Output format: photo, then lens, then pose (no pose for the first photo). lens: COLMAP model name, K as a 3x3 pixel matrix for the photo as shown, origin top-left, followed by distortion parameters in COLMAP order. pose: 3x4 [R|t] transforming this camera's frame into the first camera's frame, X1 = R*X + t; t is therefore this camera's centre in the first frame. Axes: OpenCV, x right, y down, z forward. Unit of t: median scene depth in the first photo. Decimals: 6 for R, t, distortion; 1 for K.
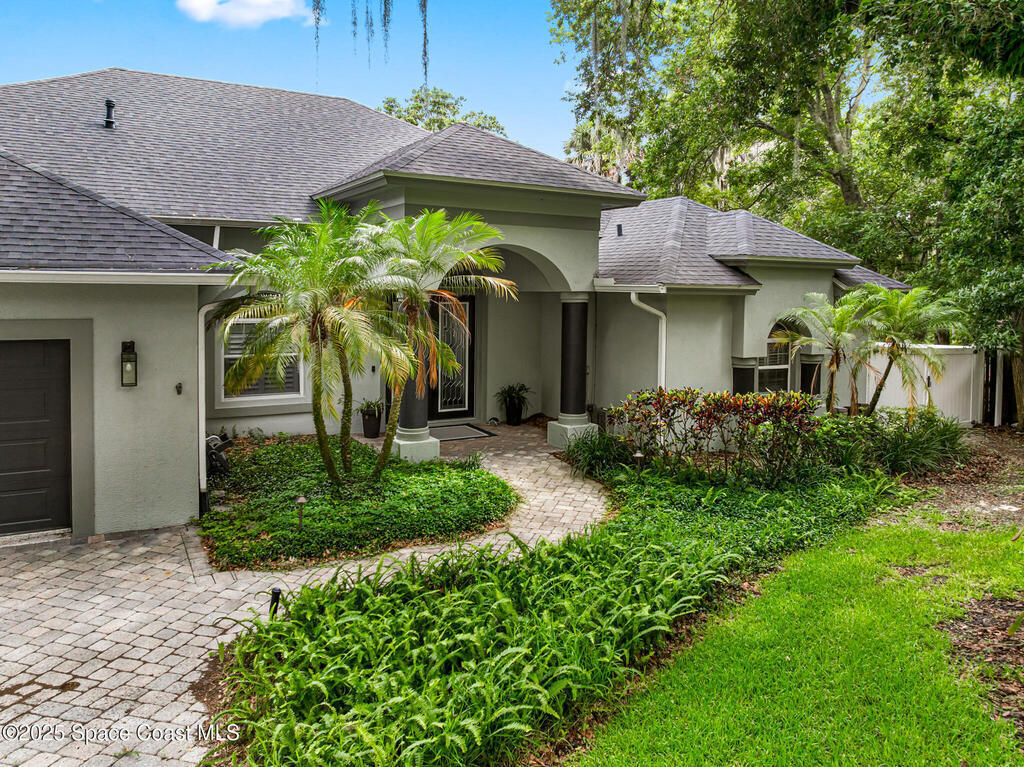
lens RADIAL K [[763.5, 0, 508.2], [0, 763.5, 317.0], [0, 0, 1]] dist [-0.003222, -0.027913]
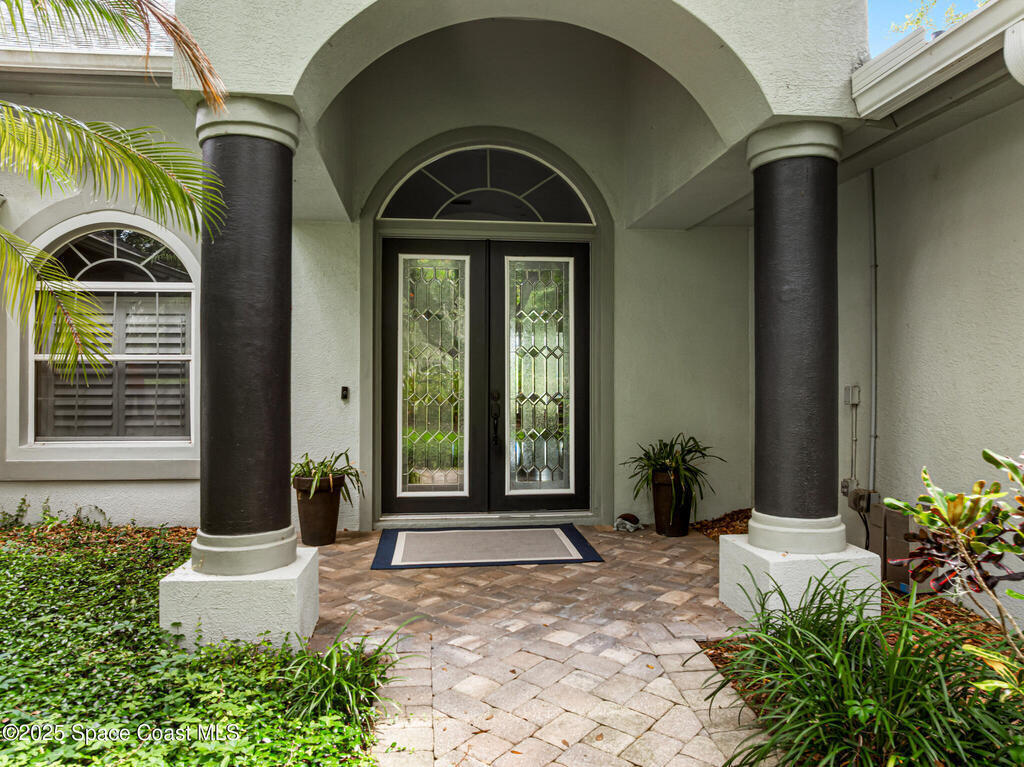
lens RADIAL K [[727.3, 0, 511.4], [0, 727.3, 380.7], [0, 0, 1]] dist [-0.030260, 0.010622]
pose [[0.923903, -0.011300, -0.382459, 0.098565], [-0.004385, 0.999186, -0.040113, 0.089312], [0.382601, 0.038737, 0.923101, 0.725426]]
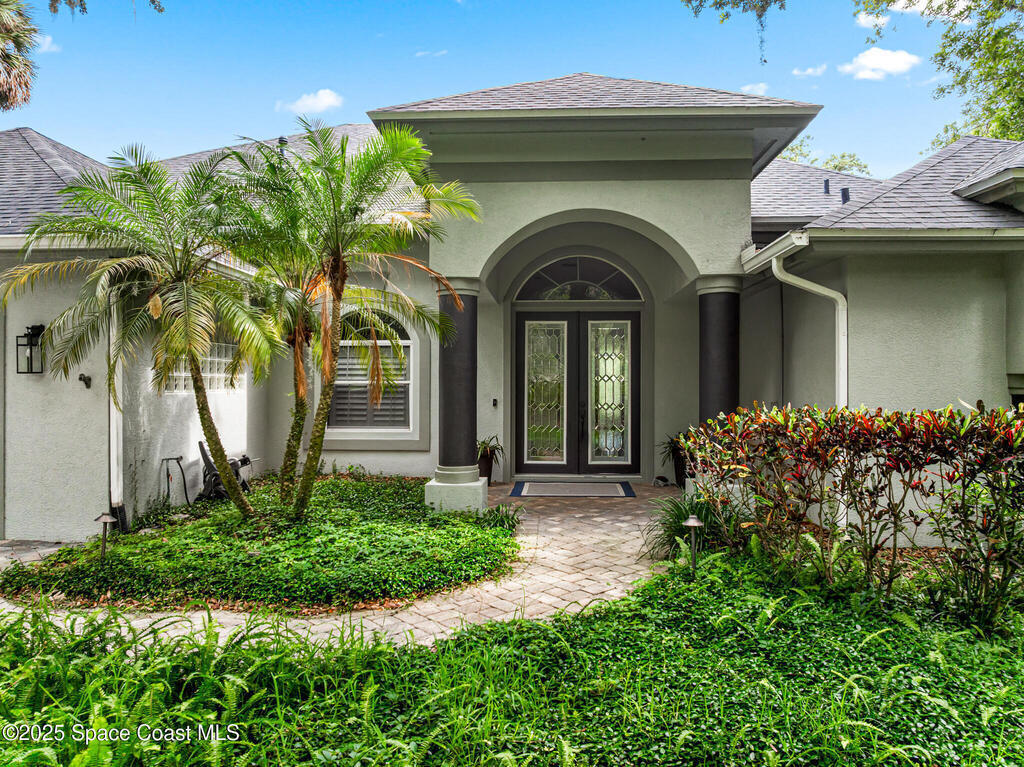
lens RADIAL K [[727.3, 0, 511.4], [0, 727.3, 380.7], [0, 0, 1]] dist [-0.030260, 0.010622]
pose [[0.842940, -0.010567, -0.537903, 0.290473], [-0.012152, 0.999178, -0.038670, 0.085222], [0.537870, 0.039133, 0.842119, 0.414093]]
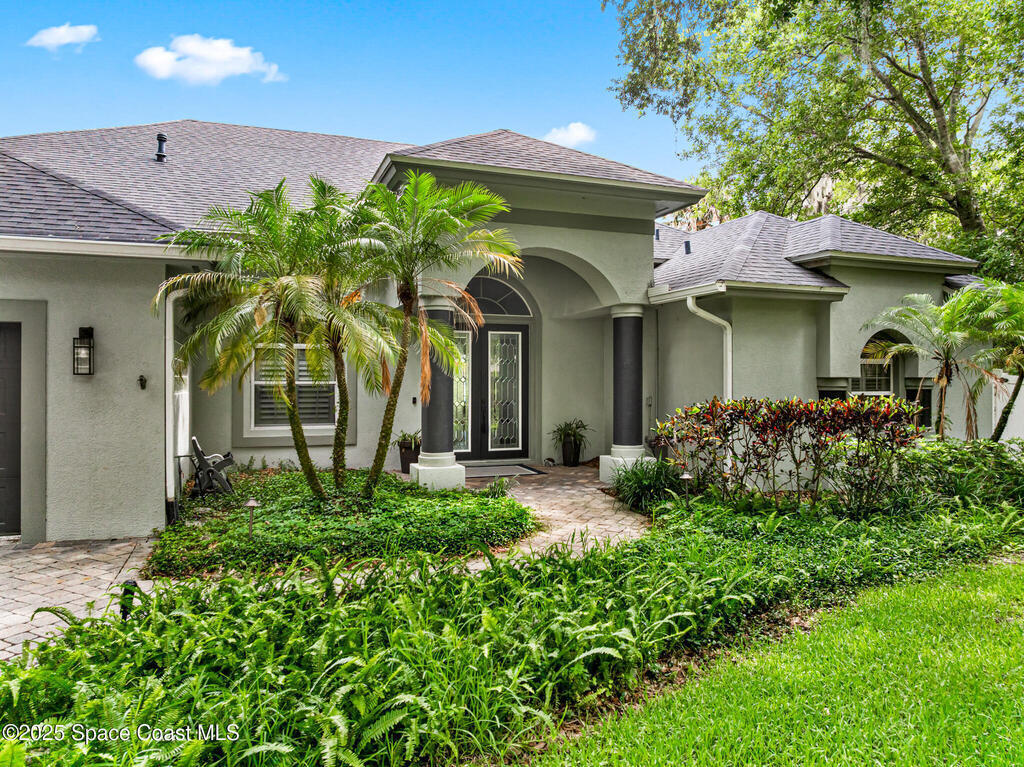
lens RADIAL K [[727.3, 0, 511.4], [0, 727.3, 380.7], [0, 0, 1]] dist [-0.030260, 0.010622]
pose [[0.986957, -0.010179, -0.160660, 0.094575], [0.003851, 0.999206, -0.039651, 0.091182], [0.160936, 0.038515, 0.986213, 0.168064]]
